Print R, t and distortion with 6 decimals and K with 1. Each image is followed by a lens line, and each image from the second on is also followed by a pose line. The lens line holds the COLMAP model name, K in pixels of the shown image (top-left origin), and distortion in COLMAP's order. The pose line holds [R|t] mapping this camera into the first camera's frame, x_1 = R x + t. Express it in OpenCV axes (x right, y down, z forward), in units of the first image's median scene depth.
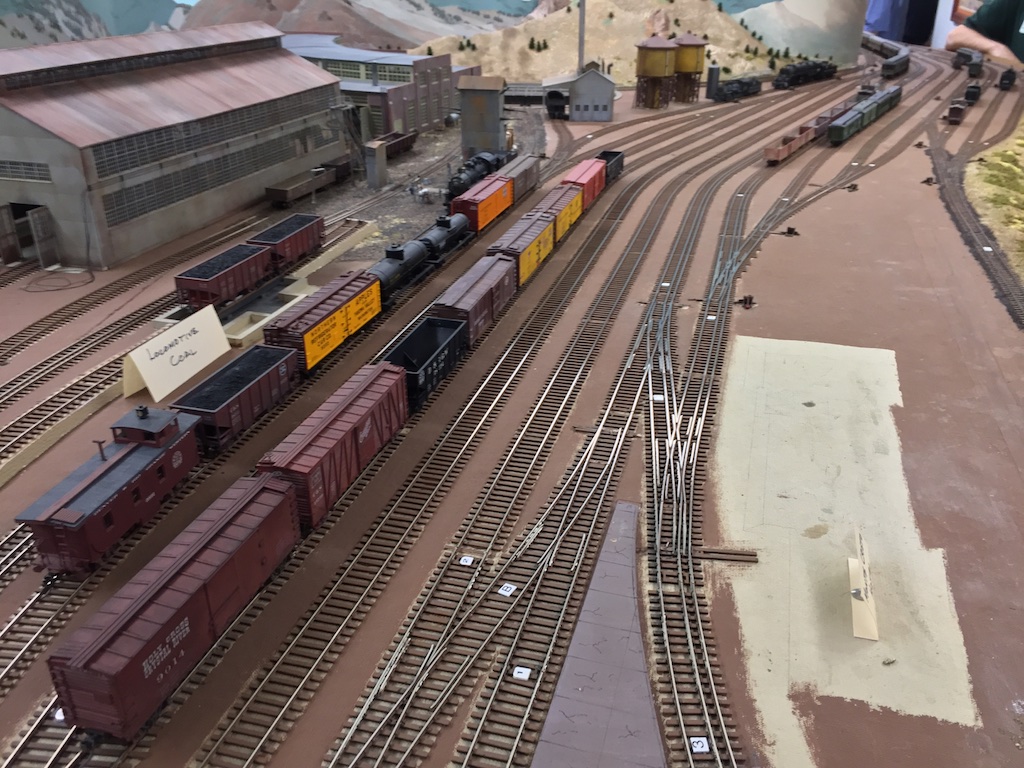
lens RADIAL K [[885.3, 0, 512.0], [0, 885.3, 384.0], [0, 0, 1]] dist [0.074544, -0.118518]
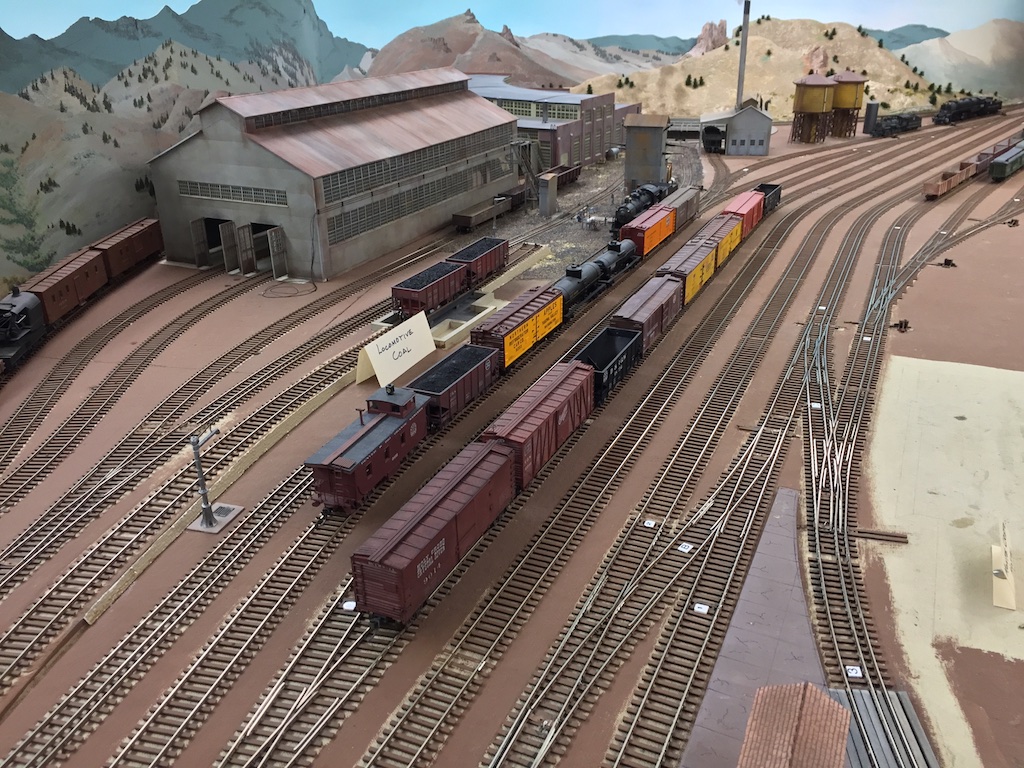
lens RADIAL K [[879.8, 0, 512.0], [0, 879.8, 384.0], [0, 0, 1]] dist [0.083037, -0.126077]
pose [[0.988155, 0.045345, -0.146605, -0.035937], [-0.049876, 0.998380, -0.027372, 0.027537], [0.145127, 0.034360, 0.988816, -0.111990]]
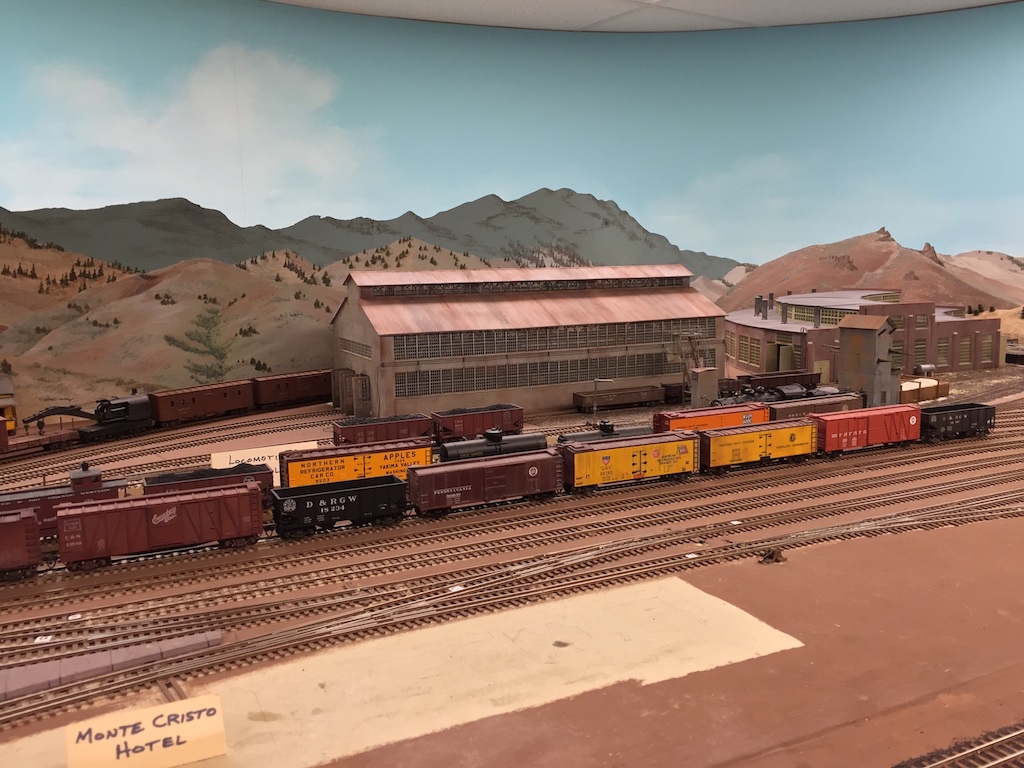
lens RADIAL K [[879.8, 0, 512.0], [0, 879.8, 384.0], [0, 0, 1]] dist [0.083037, -0.126077]
pose [[0.664931, 0.086686, -0.741857, 0.625612], [-0.298785, 0.941179, -0.157826, -0.041199], [0.684539, 0.326599, 0.651720, 0.279209]]
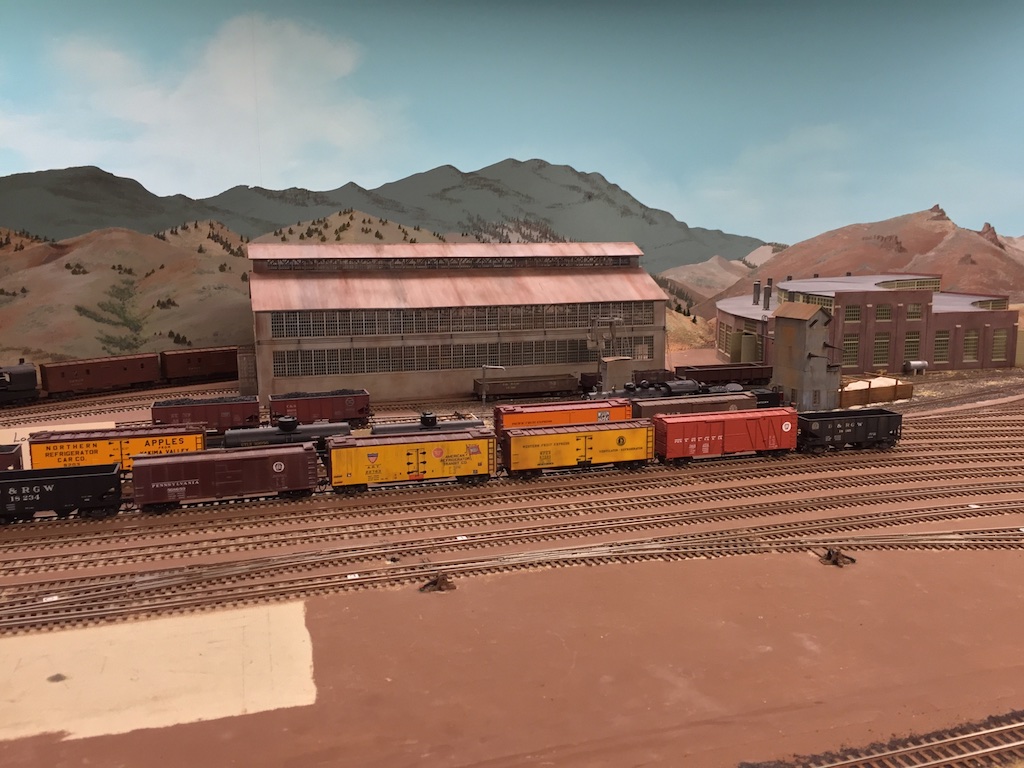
lens RADIAL K [[879.8, 0, 512.0], [0, 879.8, 384.0], [0, 0, 1]] dist [0.083037, -0.126077]
pose [[0.545874, 0.129660, -0.827774, 0.762744], [-0.351124, 0.932417, -0.085498, -0.179960], [0.760745, 0.337323, 0.554509, 0.587408]]
